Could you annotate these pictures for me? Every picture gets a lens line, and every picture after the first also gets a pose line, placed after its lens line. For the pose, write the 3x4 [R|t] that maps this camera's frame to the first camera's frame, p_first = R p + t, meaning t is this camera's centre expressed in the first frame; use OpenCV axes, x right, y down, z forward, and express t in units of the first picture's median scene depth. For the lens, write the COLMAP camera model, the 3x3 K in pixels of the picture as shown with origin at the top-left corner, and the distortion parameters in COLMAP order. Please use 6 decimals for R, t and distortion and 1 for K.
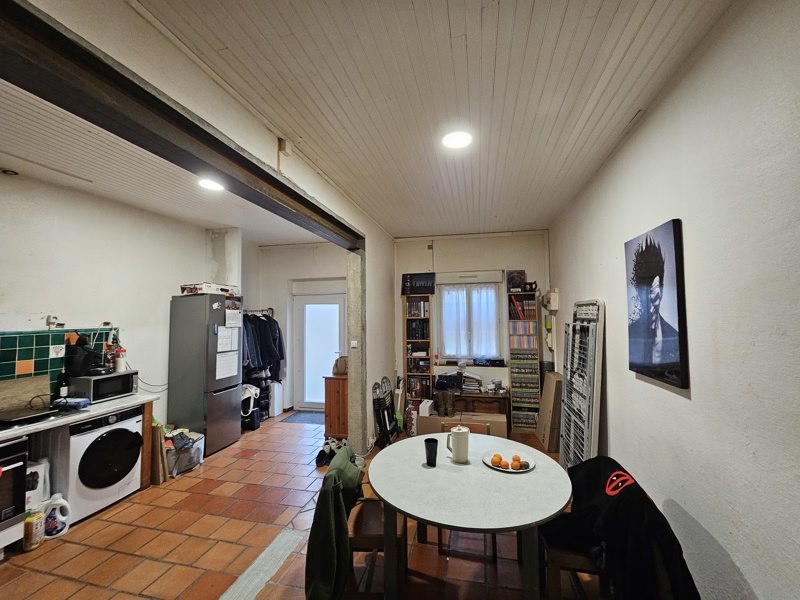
lens RADIAL K [[329.9, 0, 400.0], [0, 329.9, 300.0], [0, 0, 1]] dist [-0.000742, 0.005690]
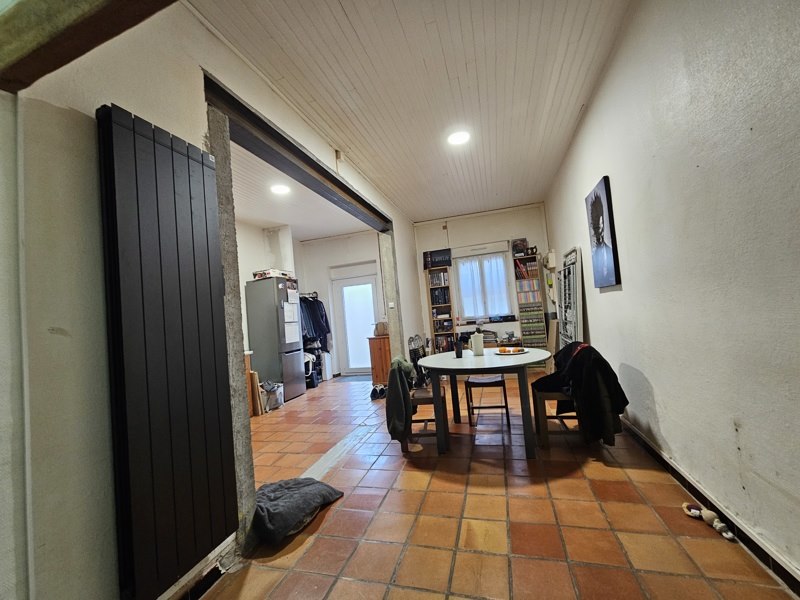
lens RADIAL K [[329.9, 0, 400.0], [0, 329.9, 300.0], [0, 0, 1]] dist [-0.000742, 0.005690]
pose [[0.995144, -0.083291, -0.052446, -0.031682], [0.083705, 0.996474, 0.005736, 0.089825], [0.051784, -0.010098, 0.998607, -0.219944]]
